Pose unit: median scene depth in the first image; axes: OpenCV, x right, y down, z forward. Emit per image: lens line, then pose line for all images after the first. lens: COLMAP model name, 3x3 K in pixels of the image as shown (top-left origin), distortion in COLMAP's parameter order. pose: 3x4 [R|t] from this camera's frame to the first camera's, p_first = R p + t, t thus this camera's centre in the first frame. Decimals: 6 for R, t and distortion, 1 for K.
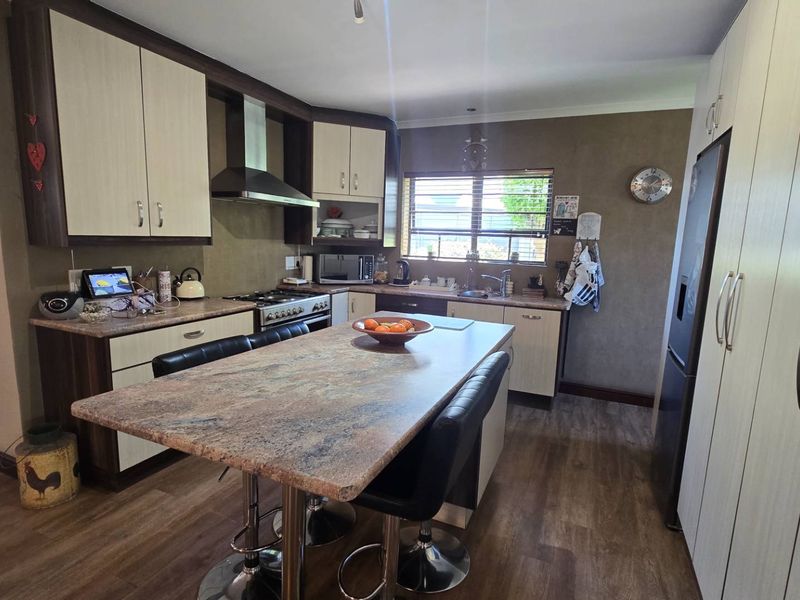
lens RADIAL K [[428.8, 0, 401.6], [0, 428.8, 301.7], [0, 0, 1]] dist [-0.007008, -0.001631]
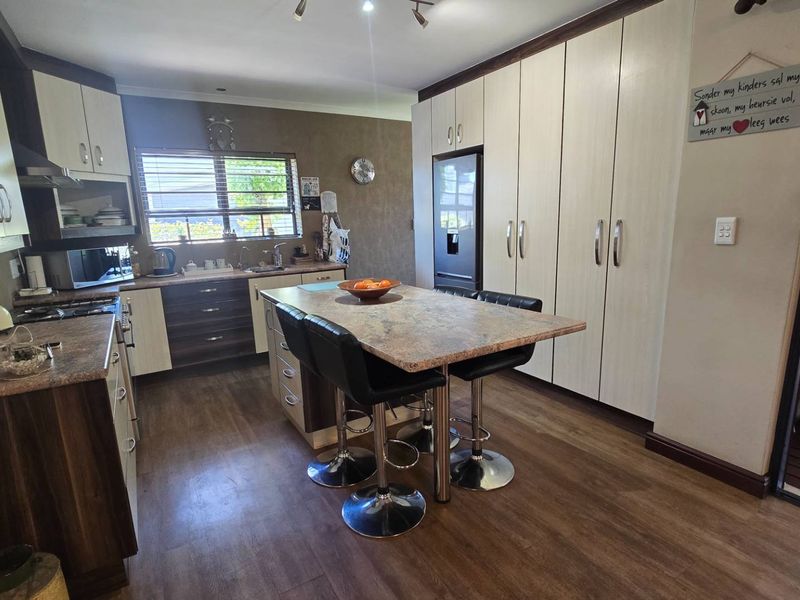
lens RADIAL K [[428.8, 0, 395.7], [0, 428.8, 301.4], [0, 0, 1]] dist [-0.007008, -0.001631]
pose [[0.589025, -0.212060, 0.779794, -0.496384], [0.171547, 0.975775, 0.135777, -0.027920], [-0.789697, 0.053795, 0.611134, 0.088423]]
